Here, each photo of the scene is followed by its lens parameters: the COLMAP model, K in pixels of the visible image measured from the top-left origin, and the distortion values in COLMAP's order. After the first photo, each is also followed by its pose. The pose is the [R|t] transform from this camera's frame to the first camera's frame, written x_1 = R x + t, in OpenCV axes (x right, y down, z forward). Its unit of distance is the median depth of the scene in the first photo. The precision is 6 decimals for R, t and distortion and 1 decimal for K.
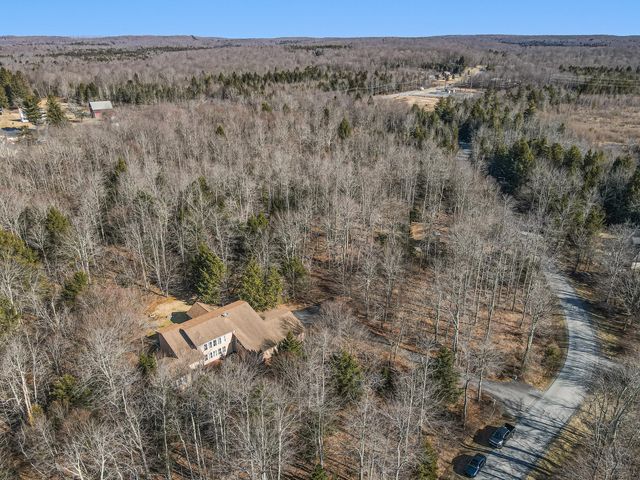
lens RADIAL K [[492.5, 0, 320.0], [0, 492.5, 240.0], [0, 0, 1]] dist [-0.006268, -0.001610]
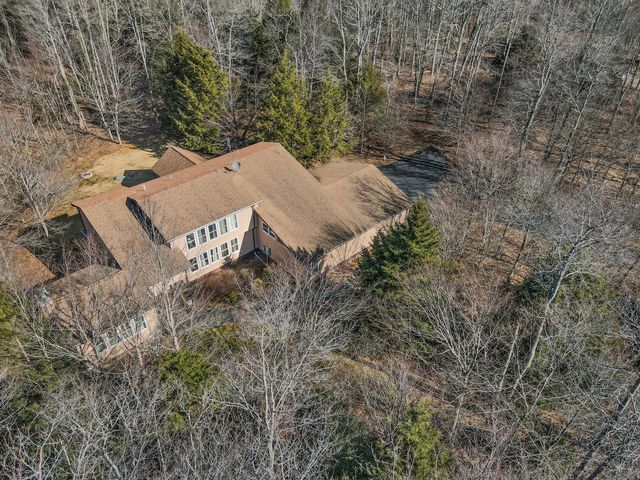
lens RADIAL K [[492.5, 0, 320.0], [0, 492.5, 240.0], [0, 0, 1]] dist [-0.006268, -0.001610]
pose [[0.999976, 0.006938, -0.000175, -0.111277], [-0.006725, 0.974832, 0.222837, 0.111861], [0.001717, -0.222831, 0.974856, 0.539179]]
